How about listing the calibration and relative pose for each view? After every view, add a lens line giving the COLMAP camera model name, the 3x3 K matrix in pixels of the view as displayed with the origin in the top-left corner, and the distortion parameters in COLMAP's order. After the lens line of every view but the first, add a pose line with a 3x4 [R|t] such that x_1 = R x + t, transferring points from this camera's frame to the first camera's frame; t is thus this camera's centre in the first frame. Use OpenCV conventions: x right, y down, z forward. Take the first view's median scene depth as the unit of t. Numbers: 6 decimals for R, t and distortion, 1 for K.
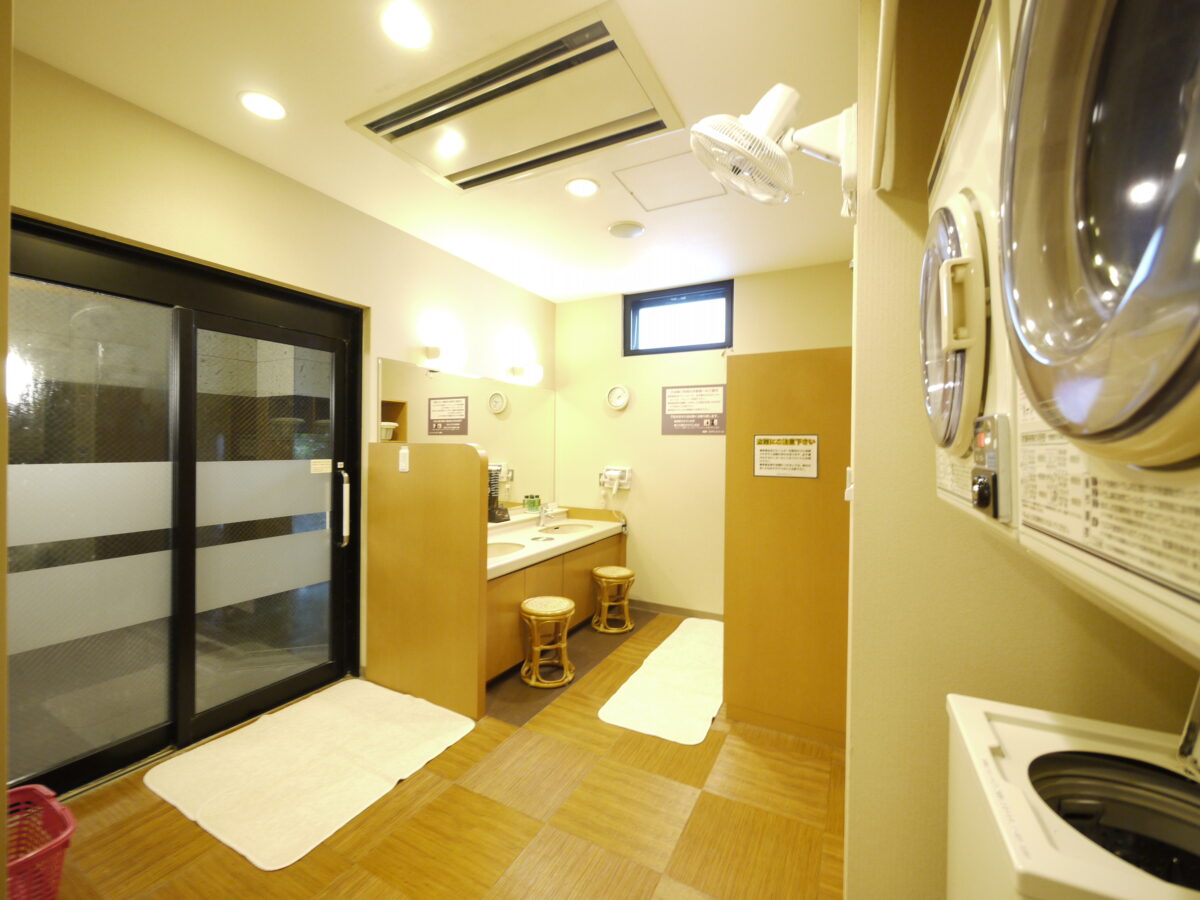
lens RADIAL K [[496.8, 0, 593.5], [0, 496.8, 450.0], [0, 0, 1]] dist [-0.001329, 0.000025]
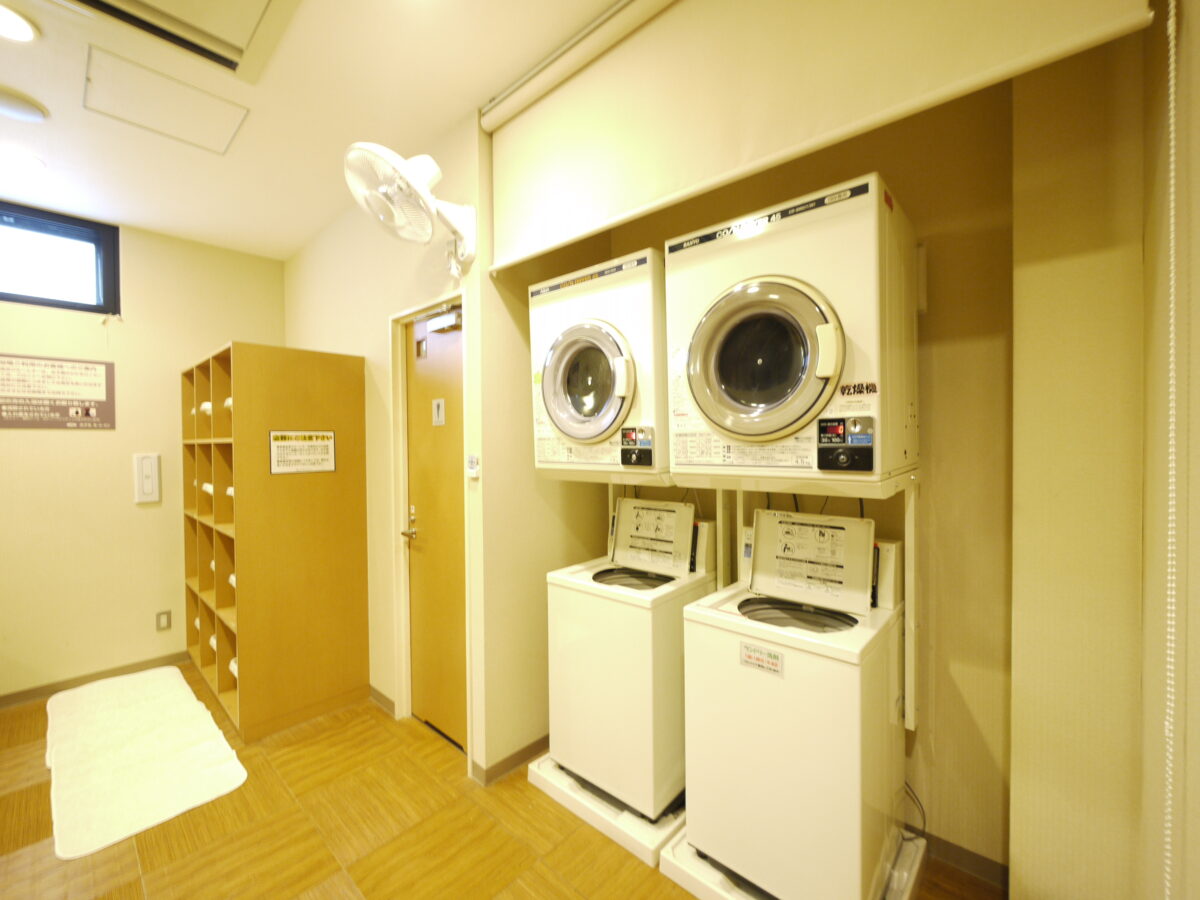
lens RADIAL K [[496.8, 0, 593.1], [0, 496.8, 449.3], [0, 0, 1]] dist [-0.001329, 0.000025]
pose [[0.249690, -0.022644, 0.968061, -0.449503], [0.019756, 0.999638, 0.018287, 0.000062], [-0.968124, 0.014559, 0.250047, 0.162669]]
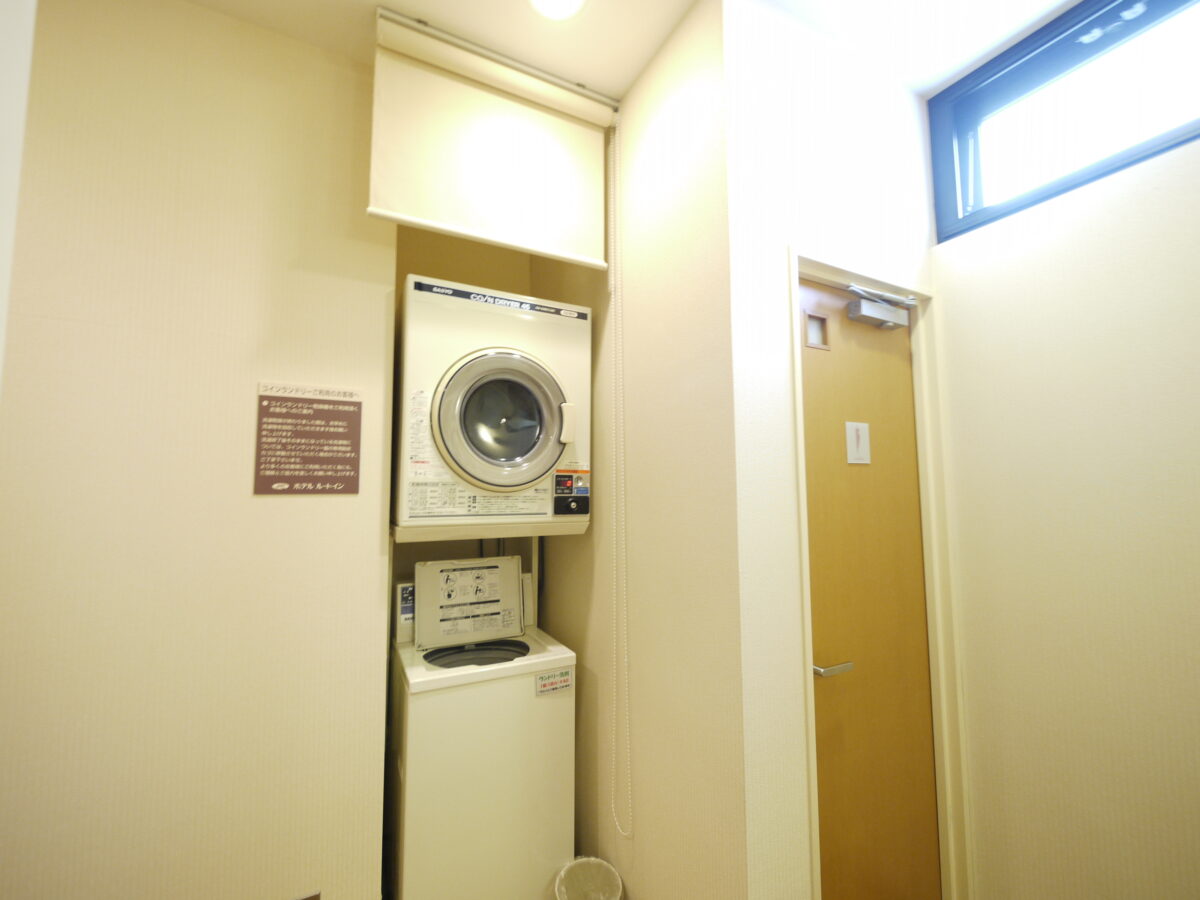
lens RADIAL K [[433.6, 0, 591.9], [0, 433.6, 431.4], [0, 0, 1]] dist [-0.003111, -0.000110]
pose [[-0.786179, 0.083383, 0.612348, -0.278857], [0.003800, 0.991489, -0.130131, 0.001156], [-0.617988, -0.099979, -0.779805, 0.479650]]
